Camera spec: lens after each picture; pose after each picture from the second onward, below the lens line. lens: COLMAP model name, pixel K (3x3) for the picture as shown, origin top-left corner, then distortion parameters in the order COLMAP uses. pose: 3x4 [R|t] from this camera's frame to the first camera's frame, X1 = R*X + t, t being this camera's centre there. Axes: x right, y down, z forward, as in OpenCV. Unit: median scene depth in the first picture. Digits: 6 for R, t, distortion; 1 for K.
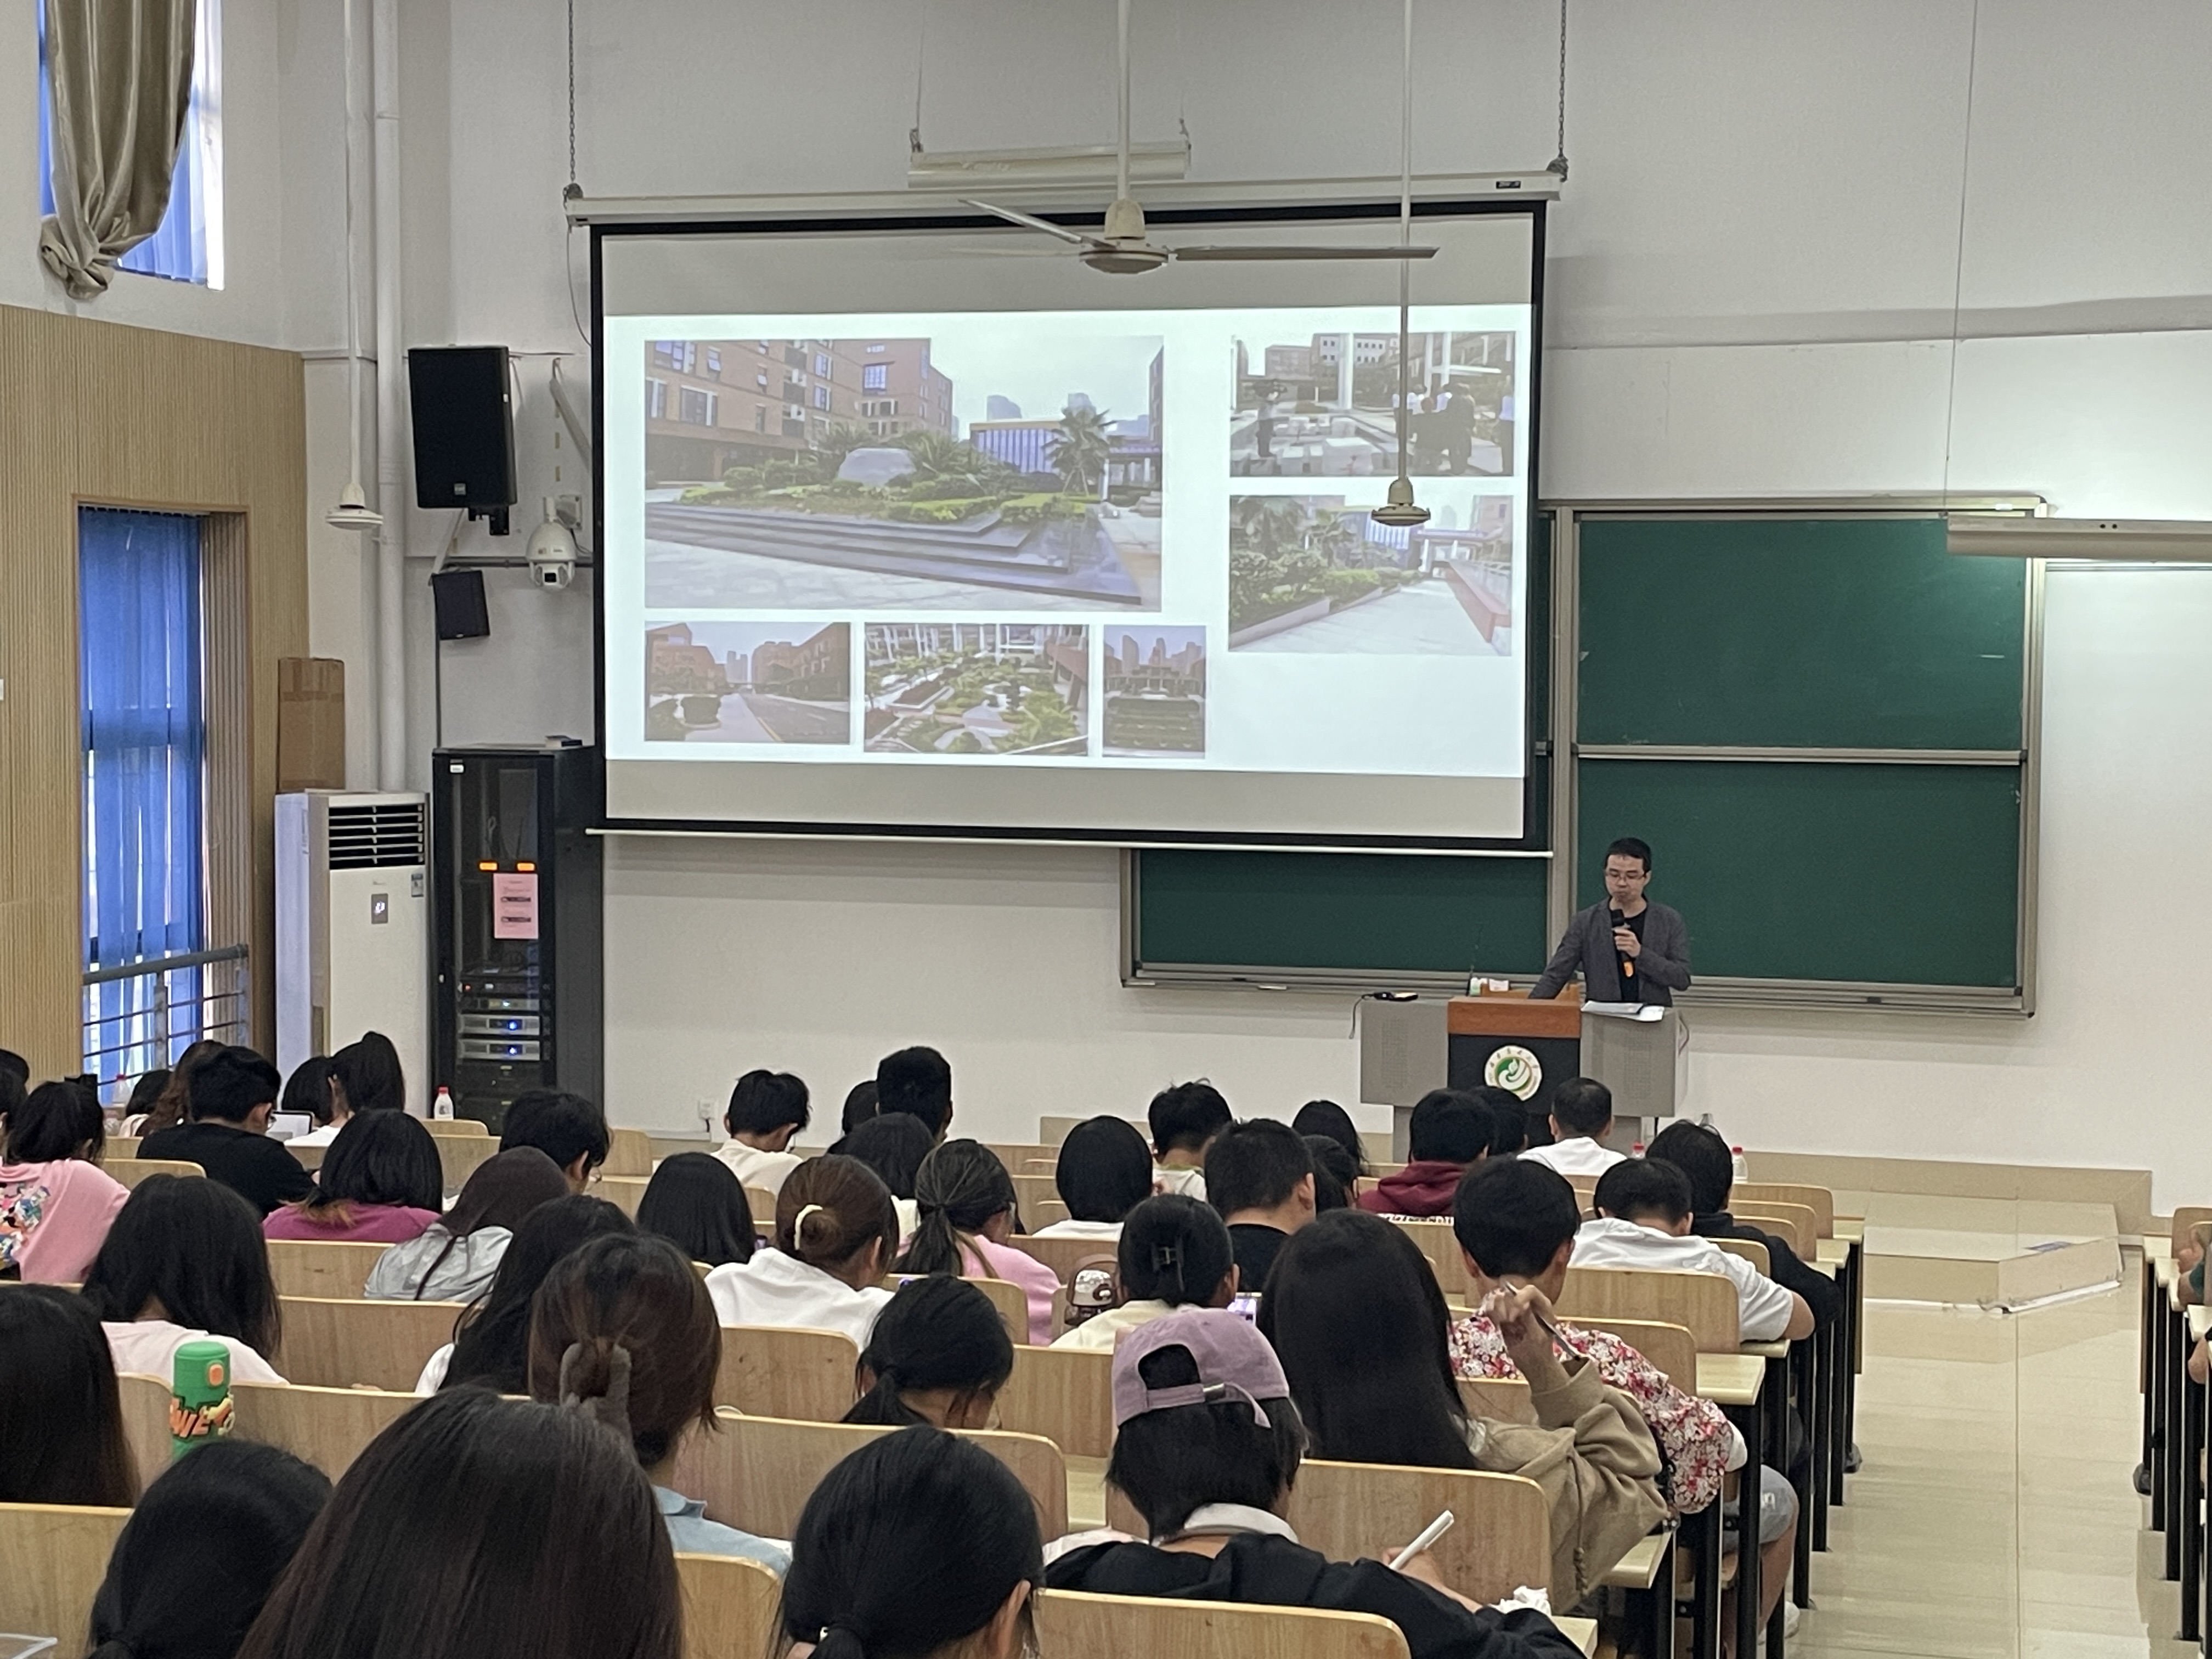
lens RADIAL K [[3321.6, 0, 1106.0], [0, 3321.6, 829.5], [0, 0, 1]] dist [0.122637, -0.014231]
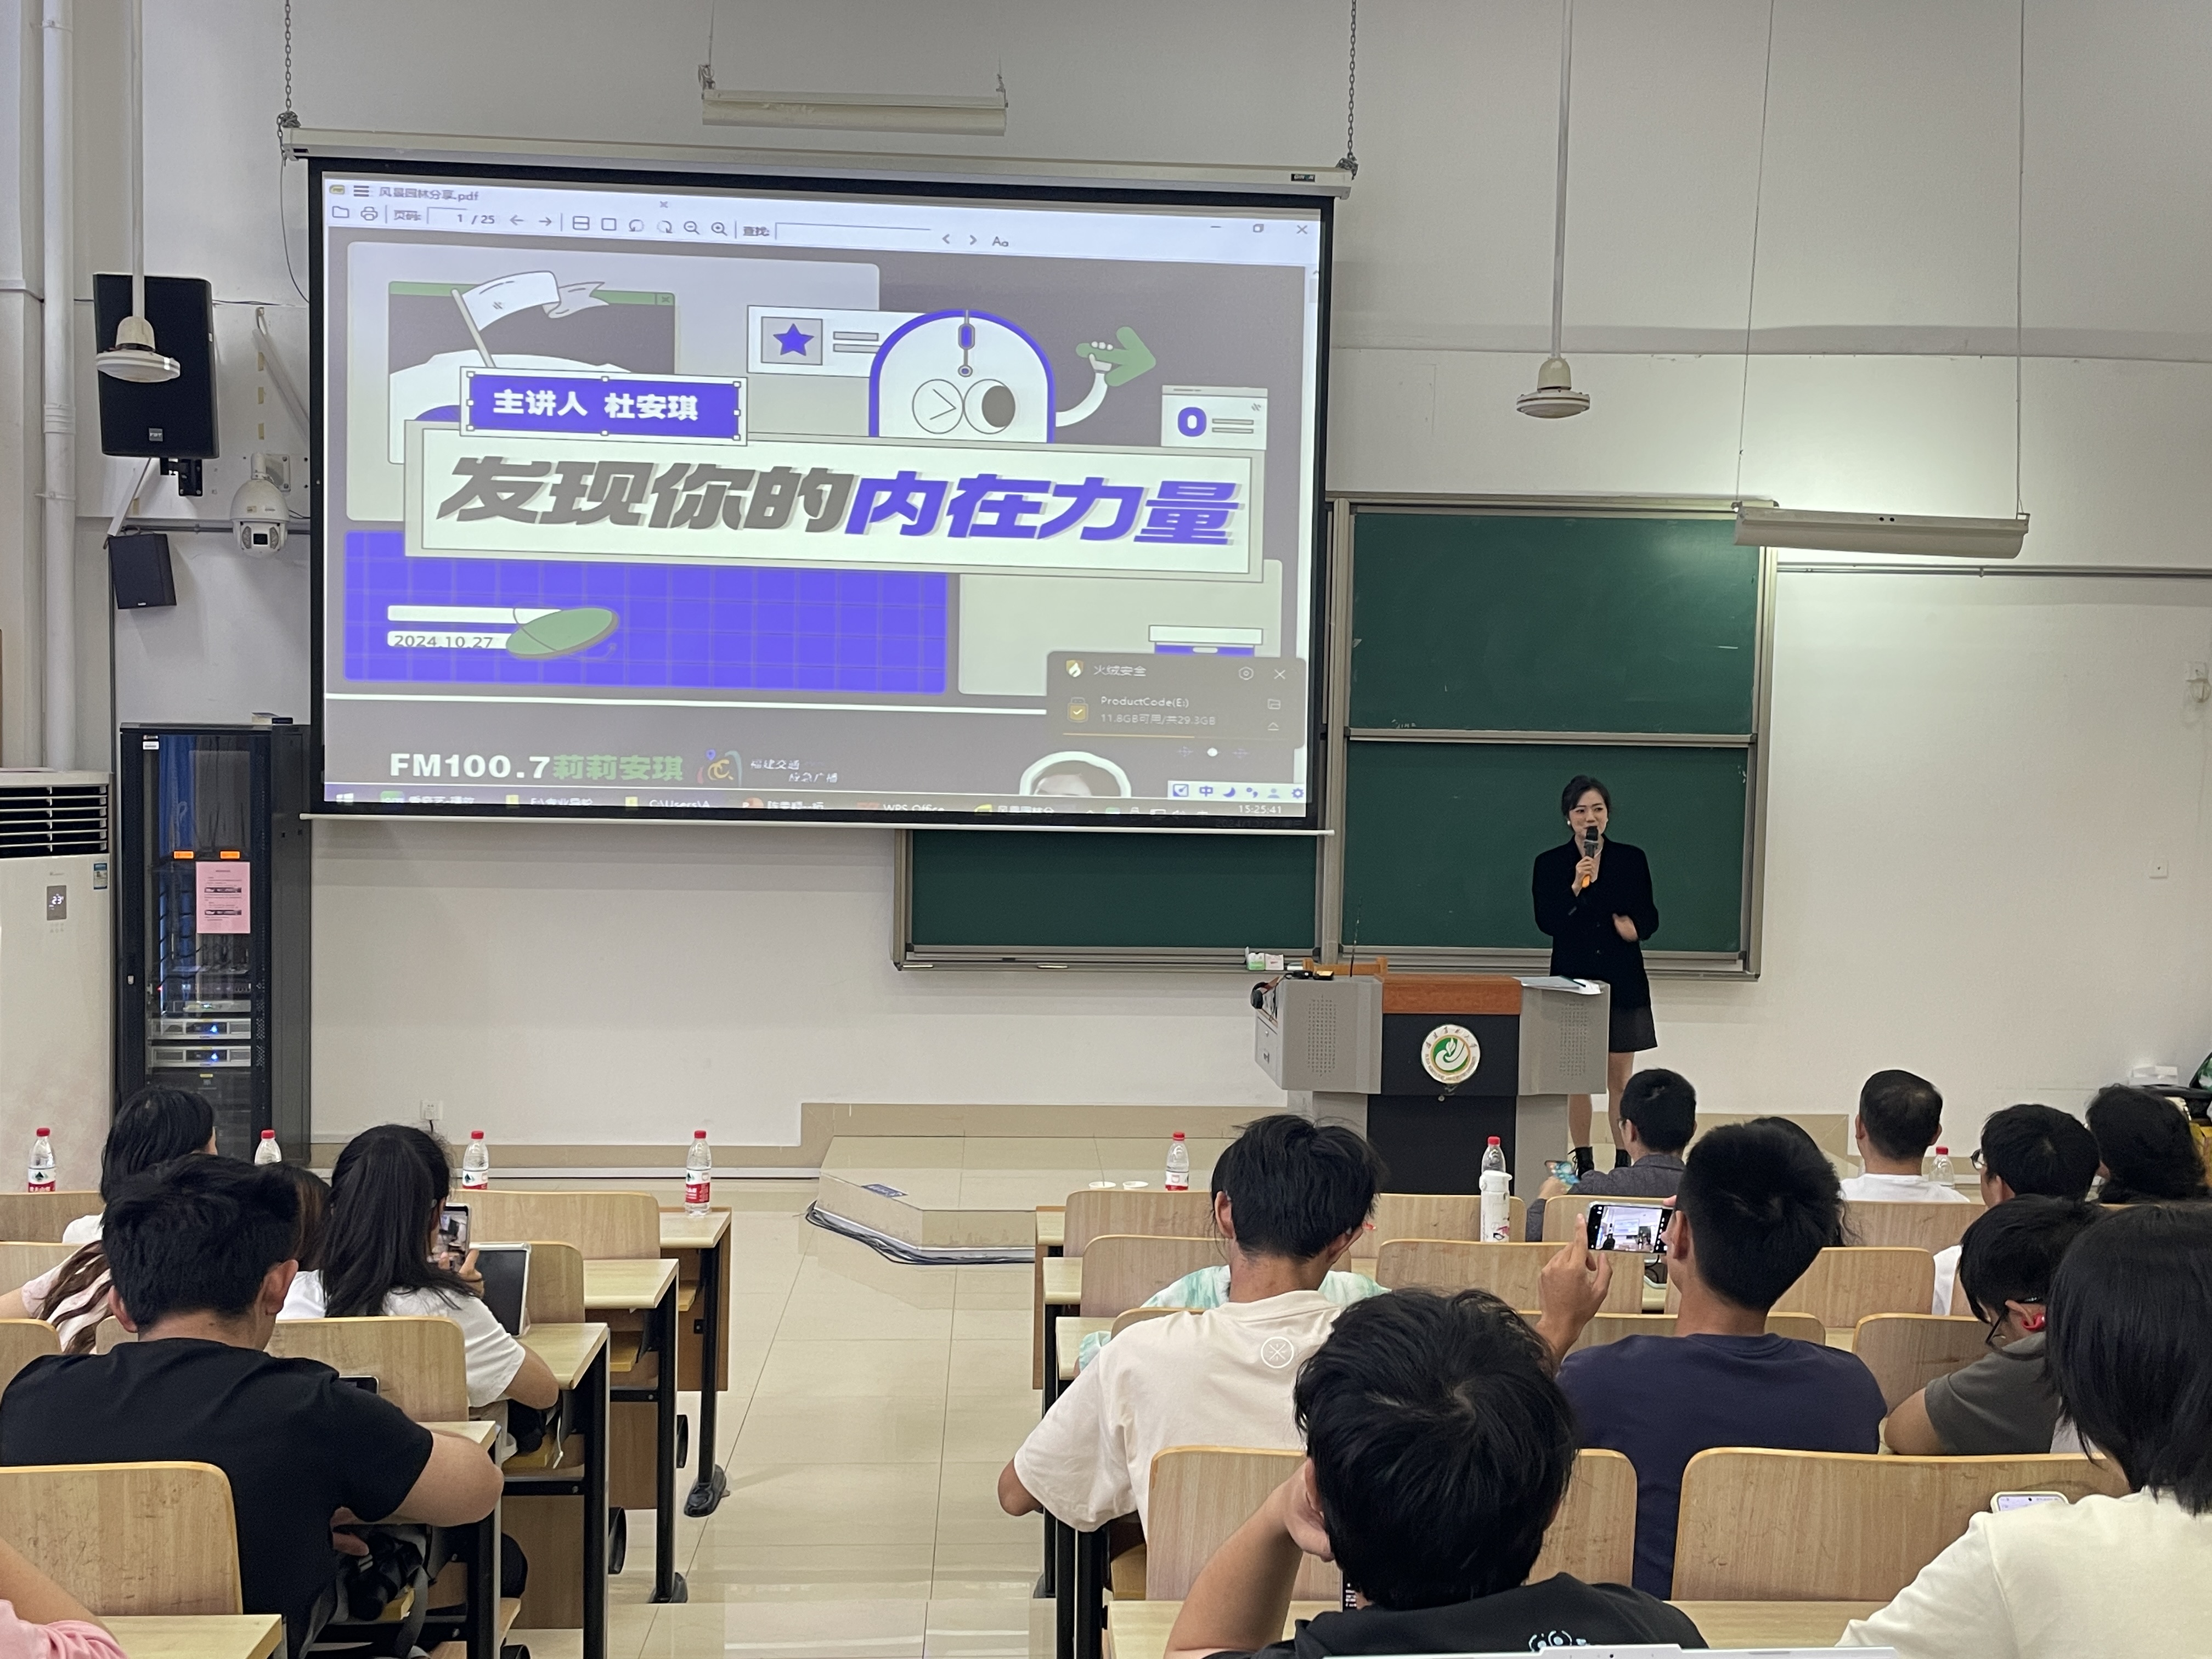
lens RADIAL K [[2106.9, 0, 1106.0], [0, 2106.9, 829.5], [0, 0, 1]] dist [0.095614, -0.124572]
pose [[0.949827, -0.002715, 0.312763, -0.130407], [0.006650, 0.999912, -0.011515, 0.012752], [-0.312704, 0.013017, 0.949761, 0.373282]]
